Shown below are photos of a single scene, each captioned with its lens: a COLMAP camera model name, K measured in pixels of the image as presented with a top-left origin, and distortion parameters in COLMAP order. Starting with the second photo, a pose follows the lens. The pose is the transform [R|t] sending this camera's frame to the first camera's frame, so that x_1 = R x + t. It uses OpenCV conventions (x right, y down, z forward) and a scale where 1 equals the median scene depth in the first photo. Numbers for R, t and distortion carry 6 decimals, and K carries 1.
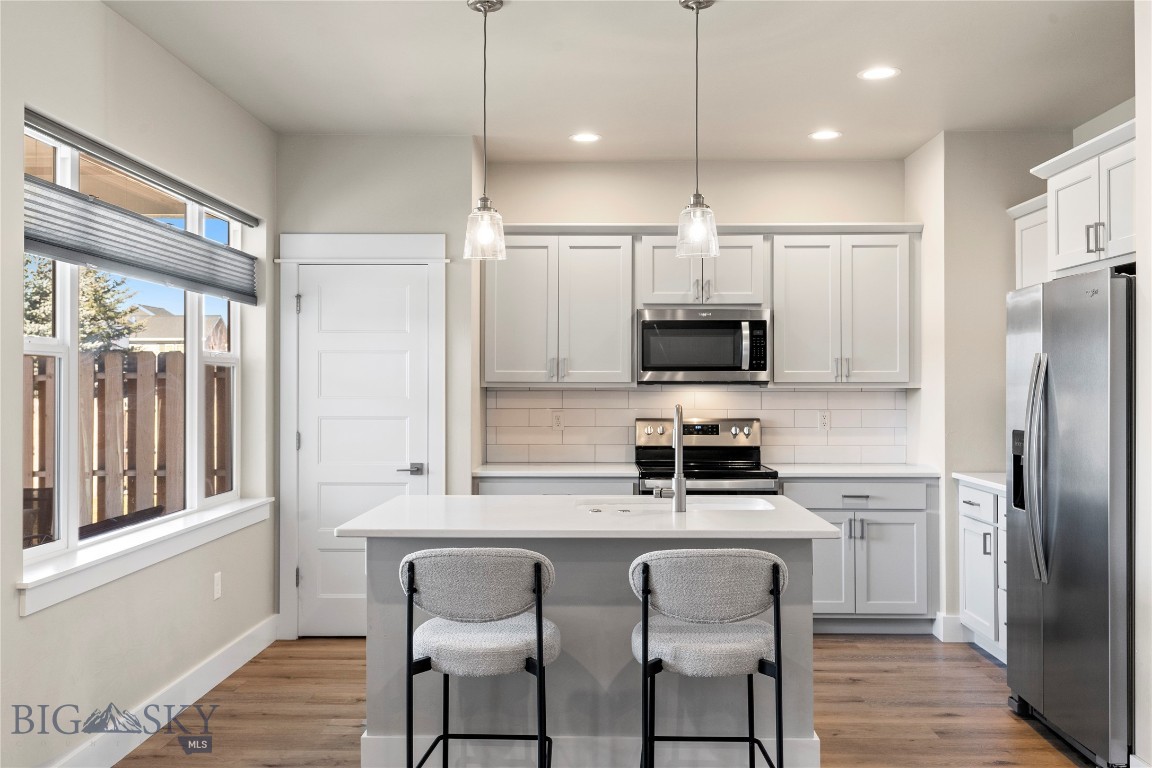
lens RADIAL K [[1018.6, 0, 576.7], [0, 1018.6, 372.2], [0, 0, 1]] dist [0.005314, -0.006149]
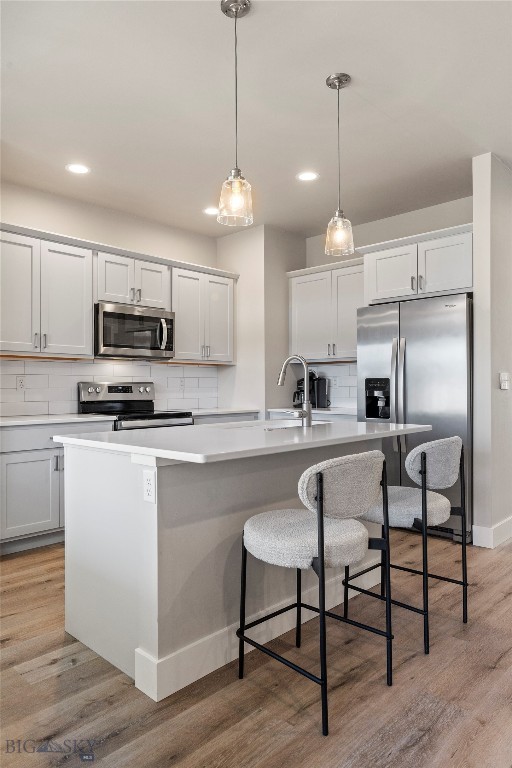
lens RADIAL K [[515.1, 0, 256.0], [0, 515.1, 384.0], [0, 0, 1]] dist [0.005289, 0.001023]
pose [[0.670857, 0.001258, 0.741586, -0.328370], [-0.005754, 0.999977, 0.003508, 0.047386], [-0.741565, -0.006621, 0.670849, 0.361212]]
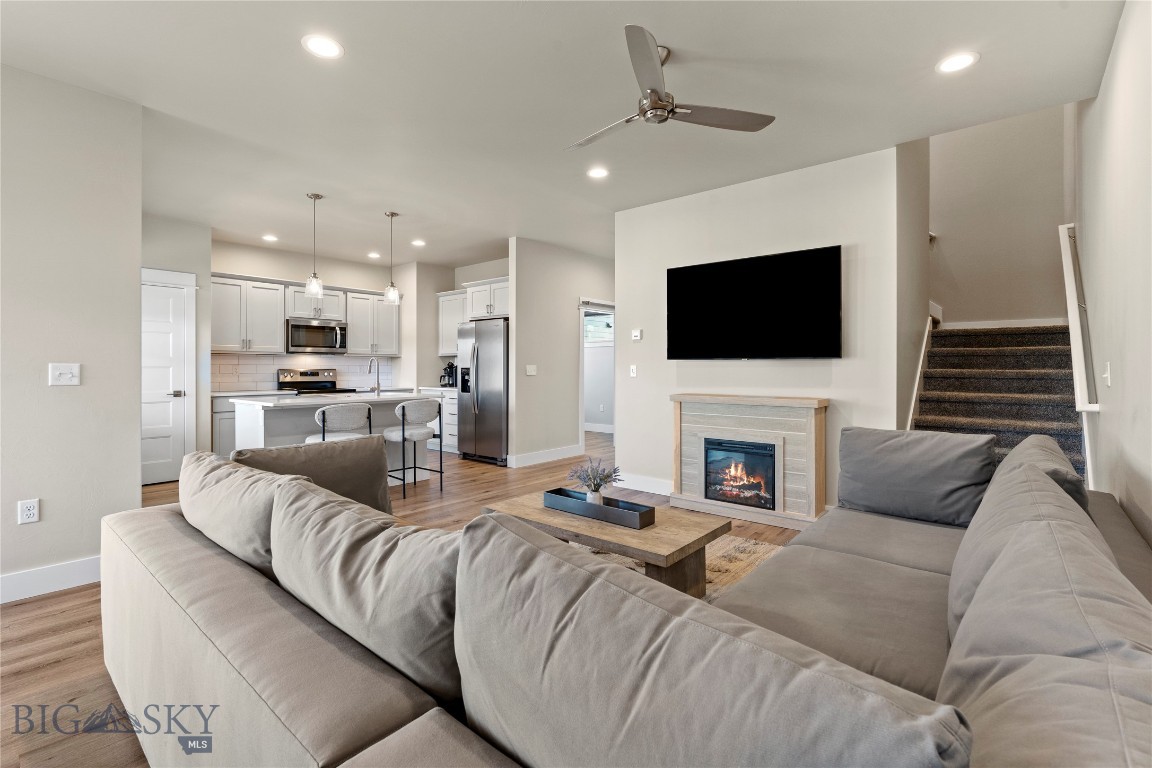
lens RADIAL K [[521.5, 0, 579.5], [0, 521.5, 368.8], [0, 0, 1]] dist [-0.004091, -0.000149]
pose [[0.626724, -0.001574, 0.779239, -0.430475], [-0.009984, 0.999900, 0.010049, 0.029174], [-0.779177, -0.014078, 0.626646, -0.205096]]
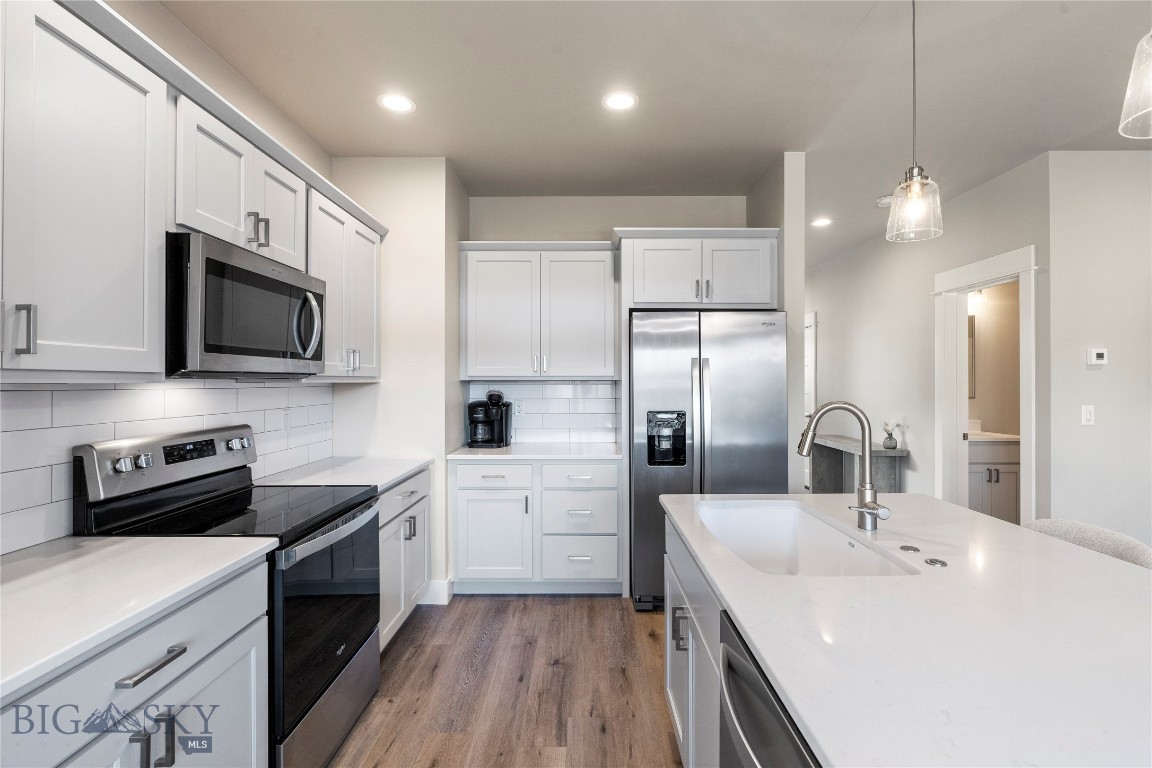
lens RADIAL K [[516.2, 0, 578.2], [0, 516.2, 377.6], [0, 0, 1]] dist [-0.000805, 0.000036]
pose [[-0.020890, 0.006761, 0.999759, -0.210618], [-0.012840, 0.999893, -0.007030, 0.011861], [-0.999699, -0.012983, -0.020801, 0.816625]]
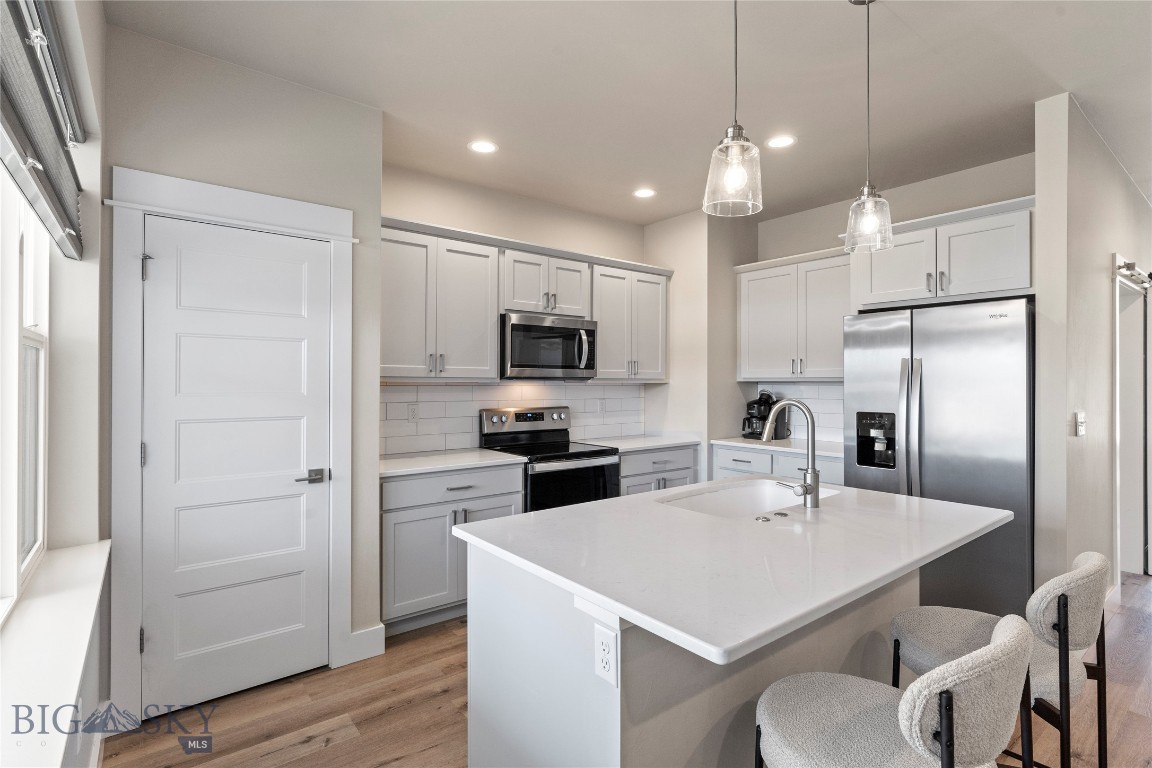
lens RADIAL K [[559.7, 0, 583.8], [0, 559.7, 379.2], [0, 0, 1]] dist [-0.003378, -0.000075]
pose [[0.766731, 0.005018, 0.641949, -0.276696], [-0.010530, 0.999933, 0.004760, 0.007739], [-0.641883, -0.010409, 0.766732, 0.471046]]
